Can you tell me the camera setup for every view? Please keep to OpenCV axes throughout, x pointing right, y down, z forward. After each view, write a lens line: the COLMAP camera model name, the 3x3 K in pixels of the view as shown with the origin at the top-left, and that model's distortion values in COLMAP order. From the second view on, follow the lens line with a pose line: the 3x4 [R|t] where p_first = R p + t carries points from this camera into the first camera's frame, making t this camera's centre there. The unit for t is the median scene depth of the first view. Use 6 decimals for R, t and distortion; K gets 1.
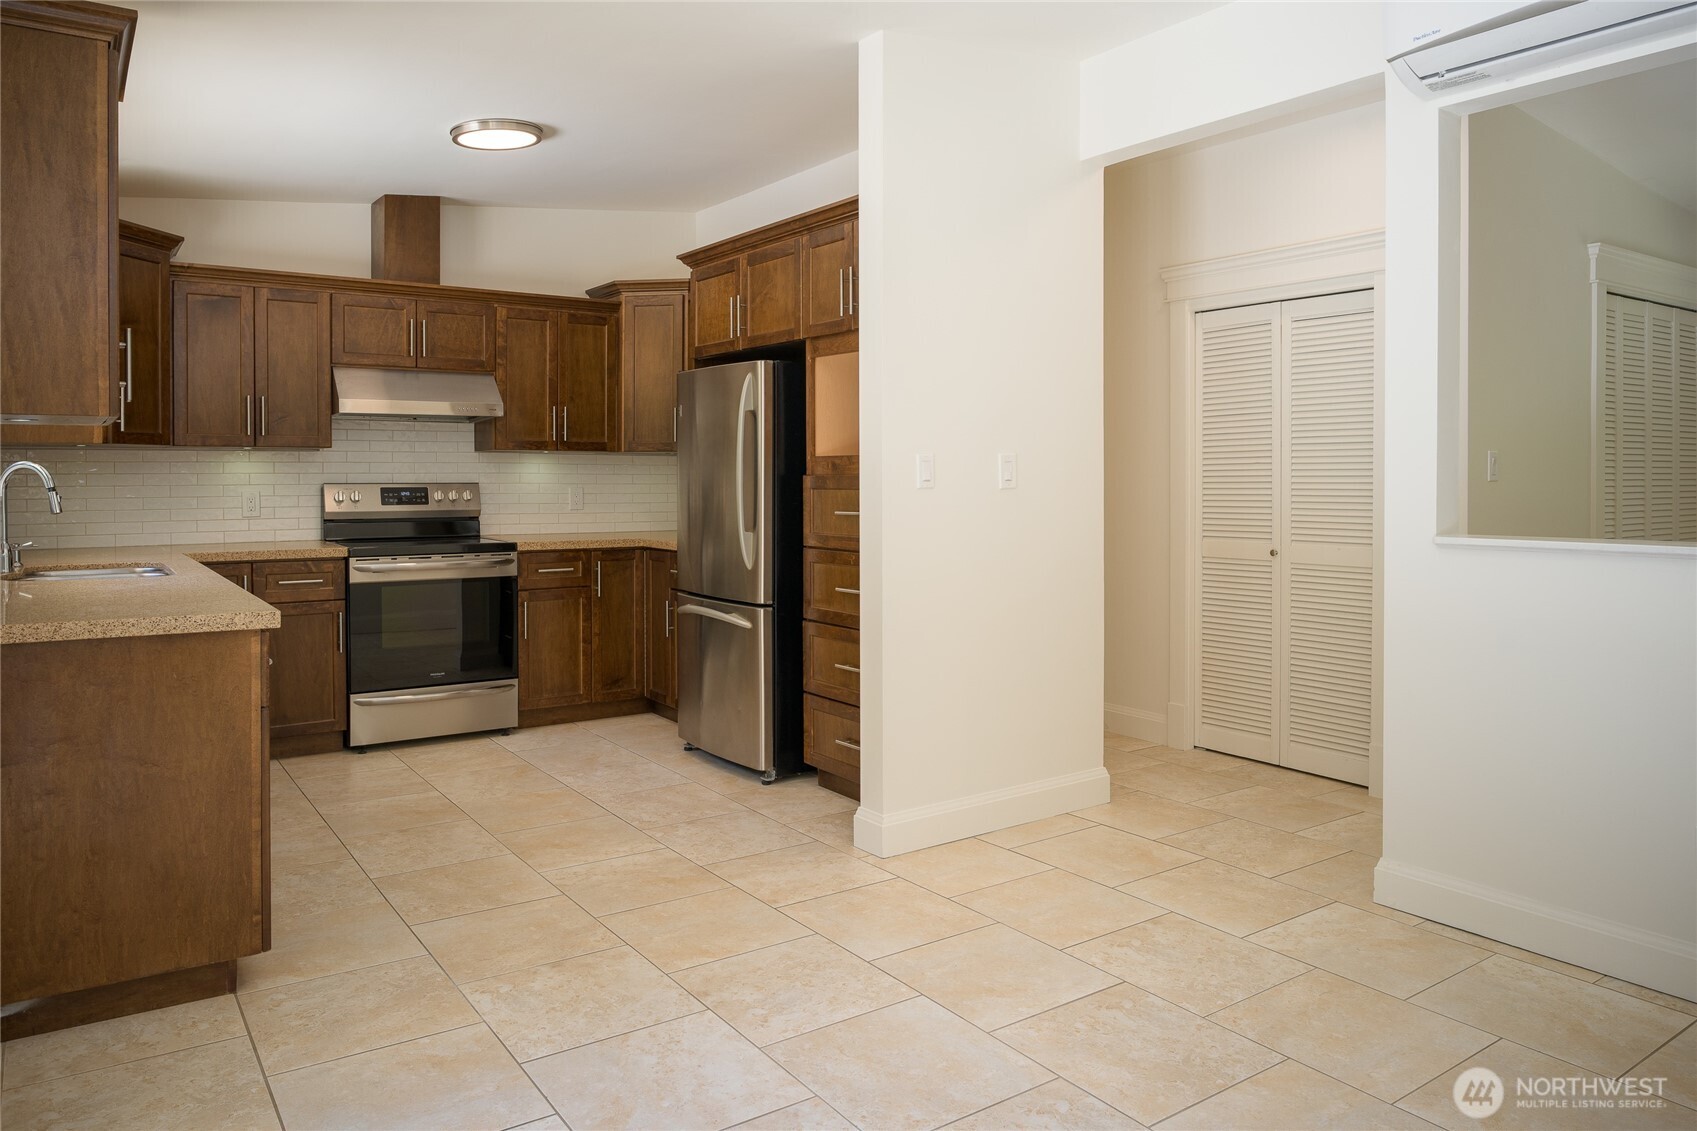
lens RADIAL K [[1135.5, 0, 851.9], [0, 1135.5, 478.8], [0, 0, 1]] dist [-0.009297, -0.002058]
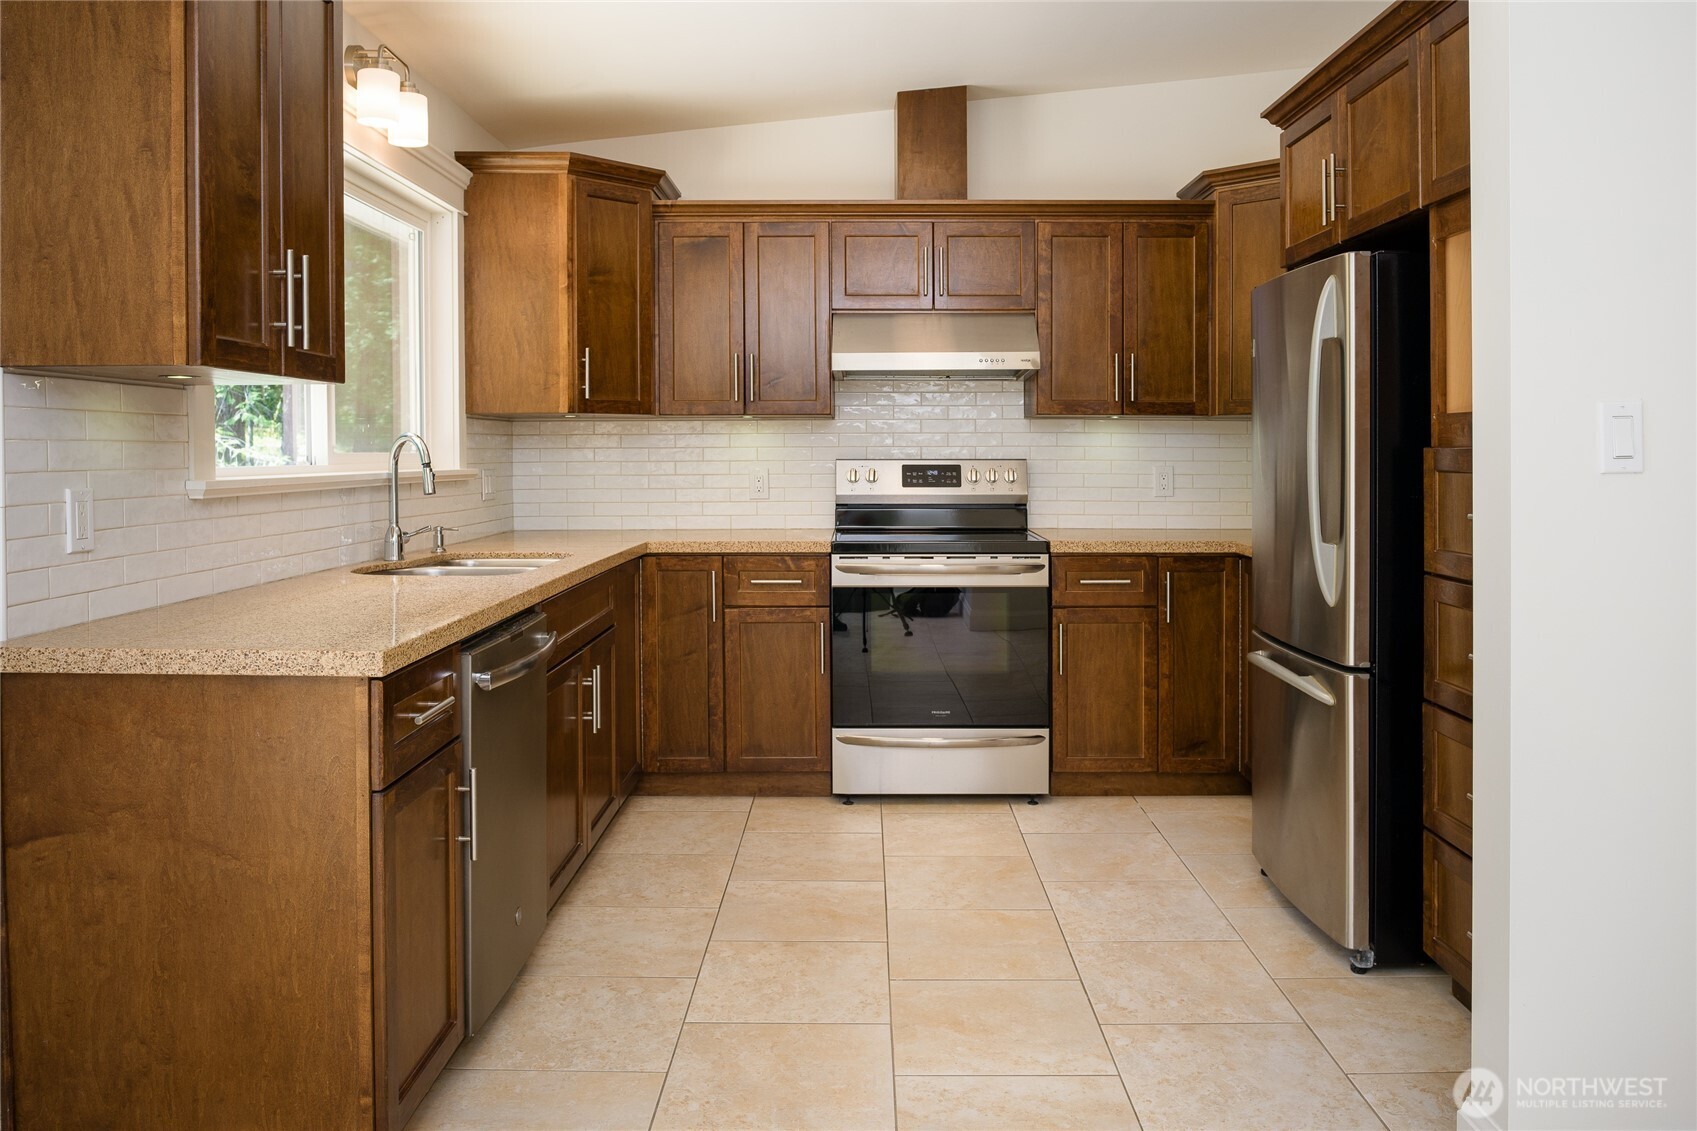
lens RADIAL K [[1260.1, 0, 885.8], [0, 1260.1, 456.1], [0, 0, 1]] dist [-0.028184, 0.002725]
pose [[0.825164, 0.001170, -0.564892, 0.075923], [-0.000600, 0.999999, 0.001195, 0.000600], [0.564893, -0.000648, 0.825164, 0.280442]]
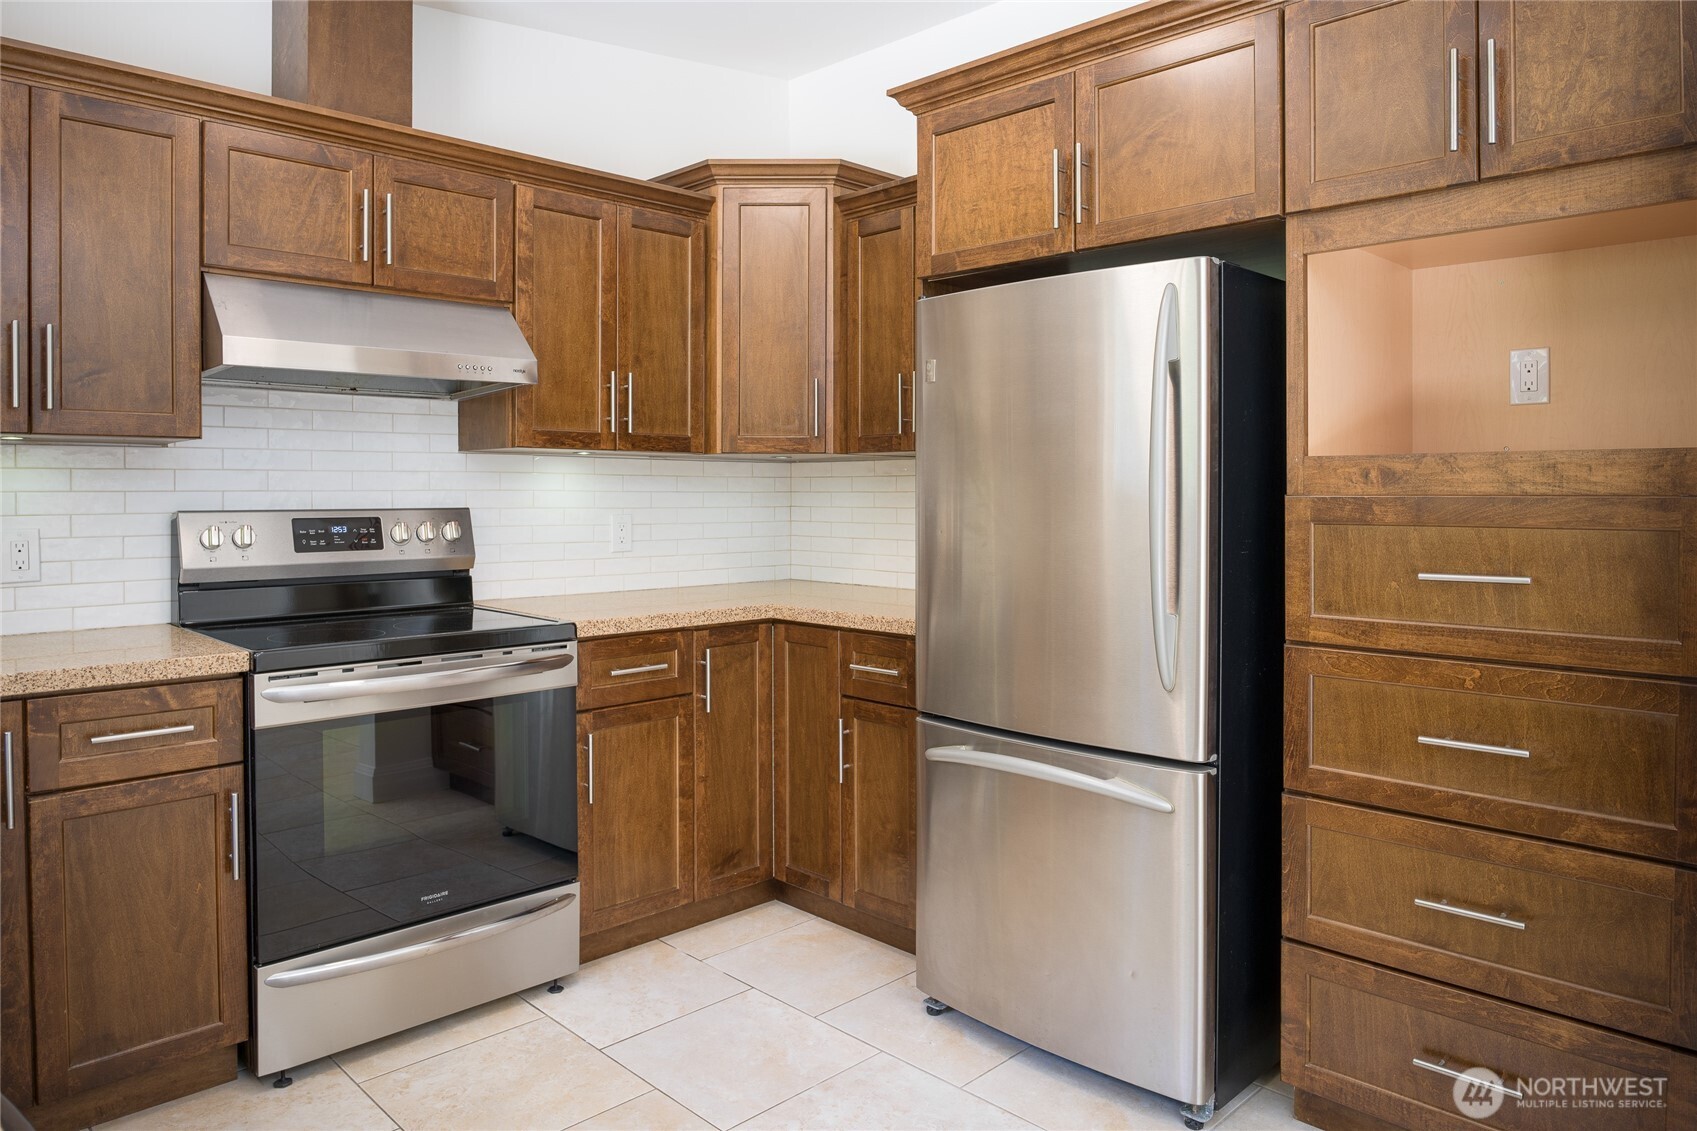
lens RADIAL K [[1118.4, 0, 865.6], [0, 1118.4, 491.6], [0, 0, 1]] dist [-0.025752, 0.001300]
pose [[0.985397, -0.000975, 0.170270, -0.255920], [0.001325, 0.999997, -0.001945, -0.003390], [-0.170267, 0.002142, 0.985396, 0.477023]]
